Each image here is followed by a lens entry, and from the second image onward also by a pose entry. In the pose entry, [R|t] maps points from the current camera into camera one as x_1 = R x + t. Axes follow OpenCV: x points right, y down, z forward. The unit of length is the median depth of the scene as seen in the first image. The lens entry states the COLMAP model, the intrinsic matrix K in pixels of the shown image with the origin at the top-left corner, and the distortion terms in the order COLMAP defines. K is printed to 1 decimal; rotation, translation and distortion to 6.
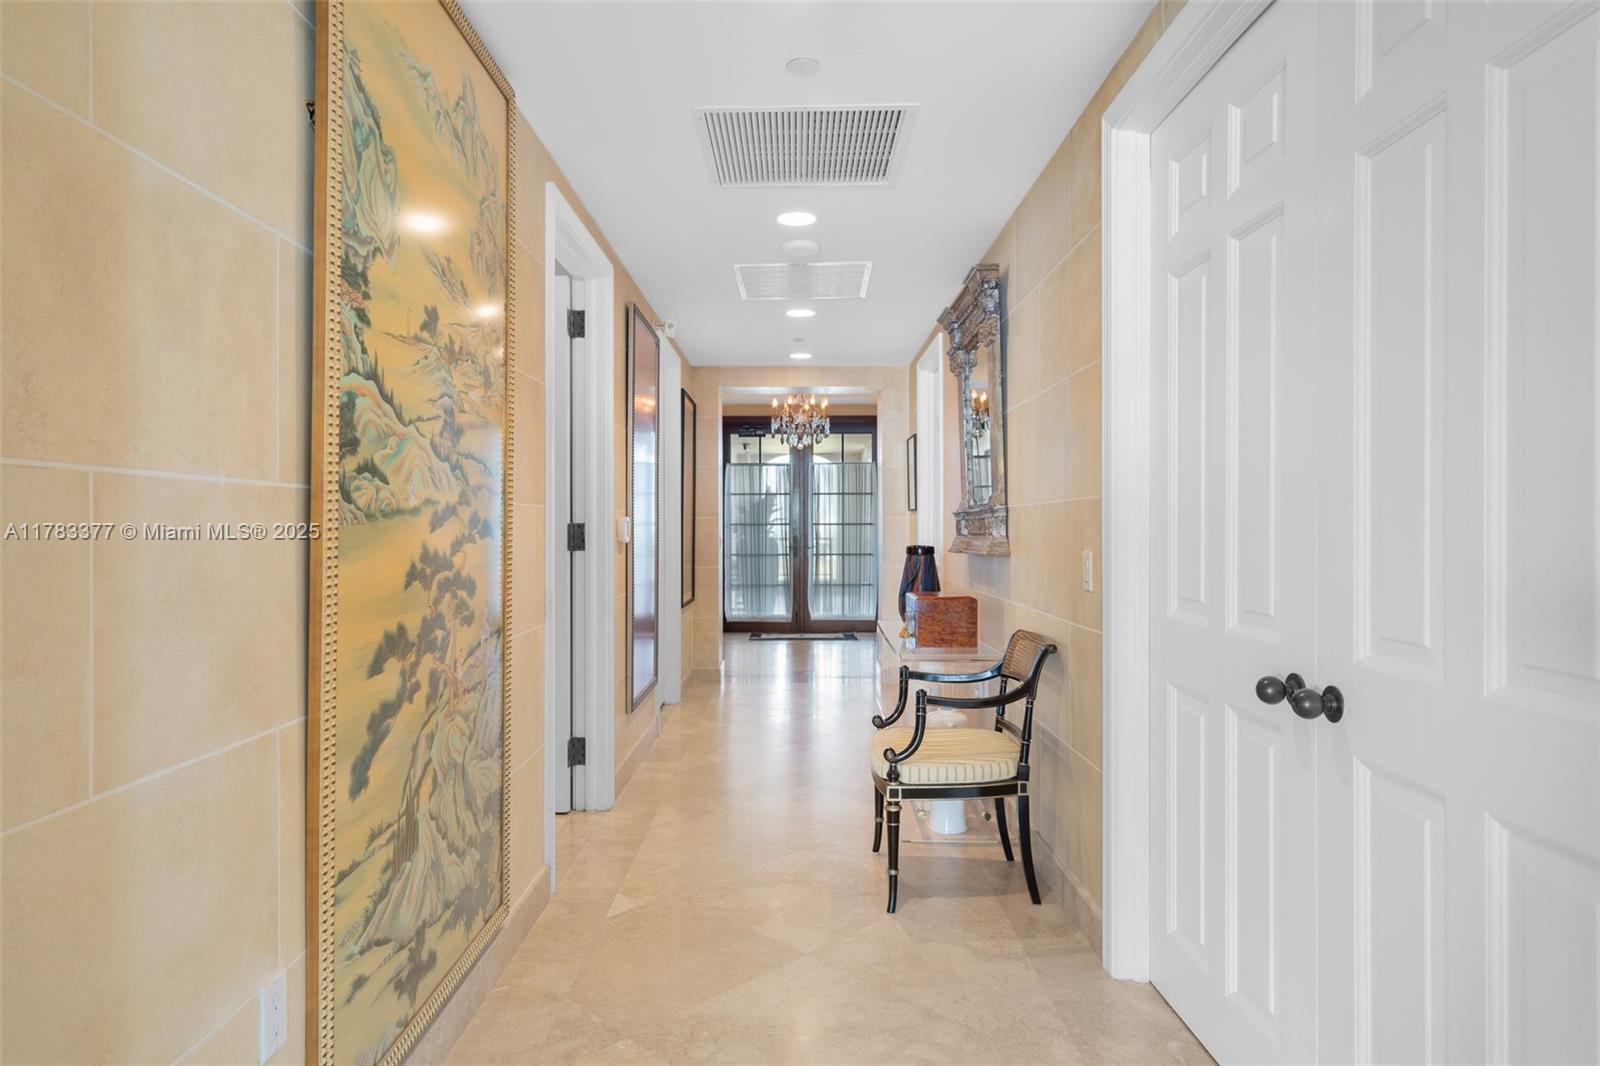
lens RADIAL K [[919.0, 0, 771.6], [0, 919.0, 532.3], [0, 0, 1]] dist [0.000998, 0.000608]
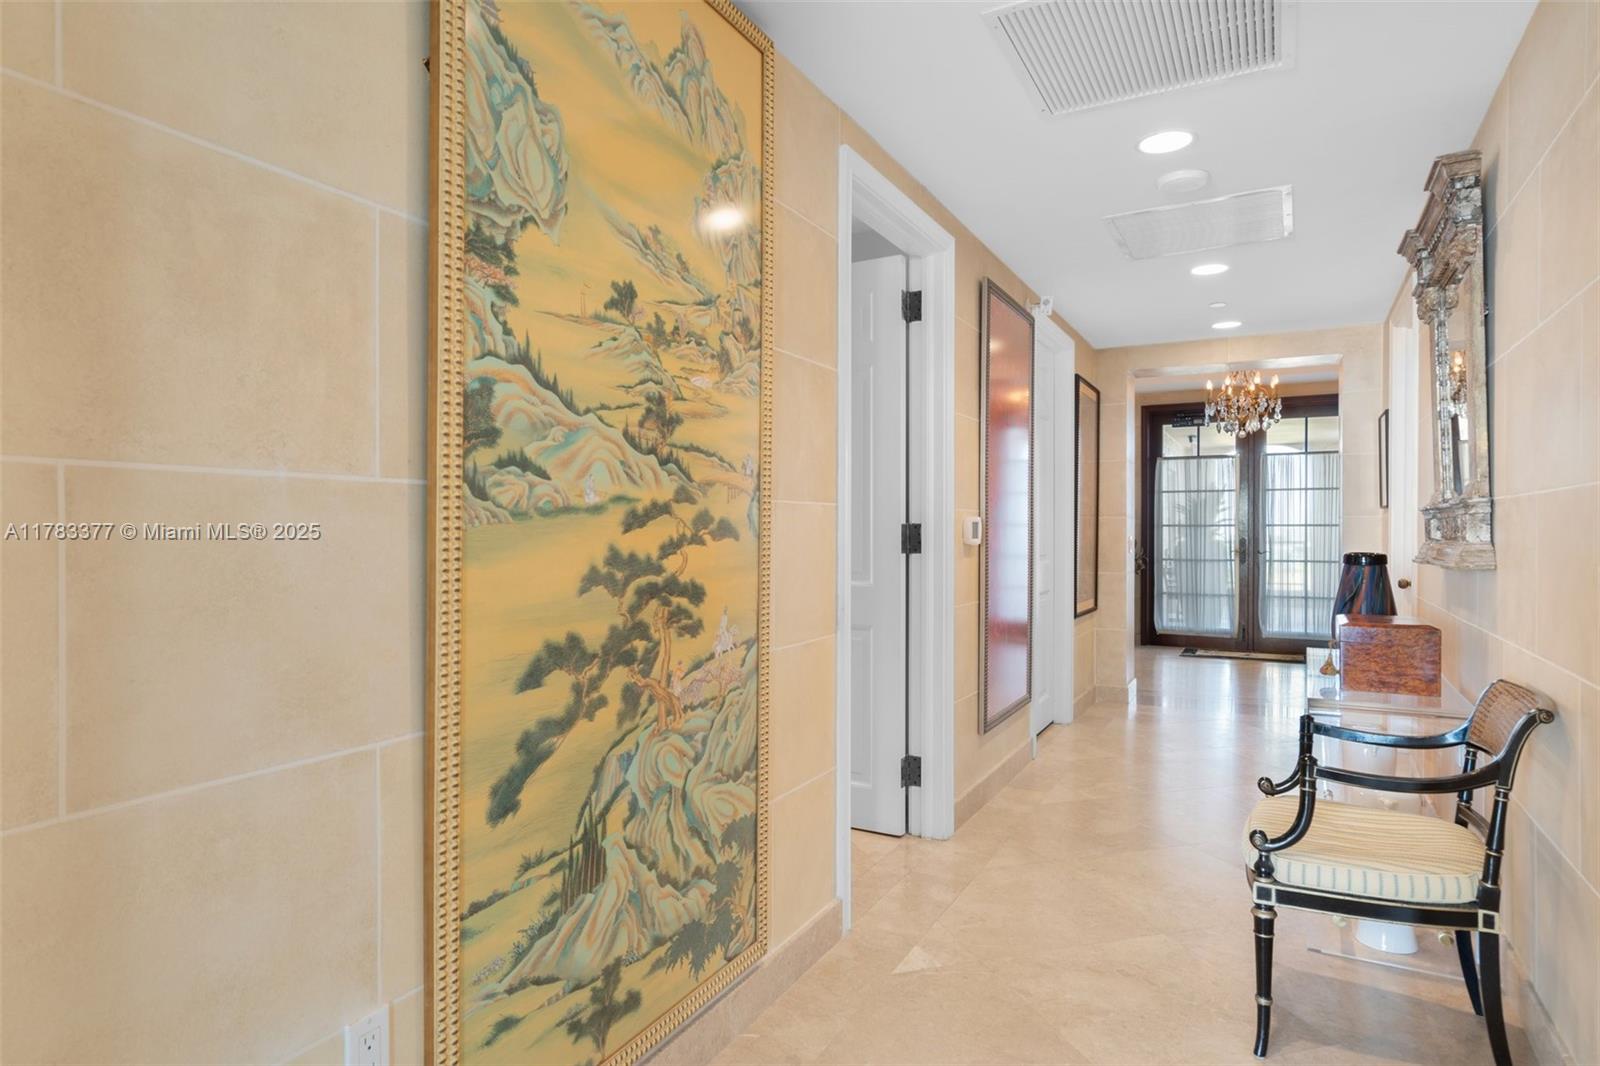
lens RADIAL K [[897.3, 0, 796.7], [0, 897.3, 539.6], [0, 0, 1]] dist [0.003555, 0.001789]
pose [[0.890474, 0.007354, -0.454975, 0.167768], [-0.004290, 0.999961, 0.007766, -0.000615], [0.455014, -0.004964, 0.890470, 0.265820]]
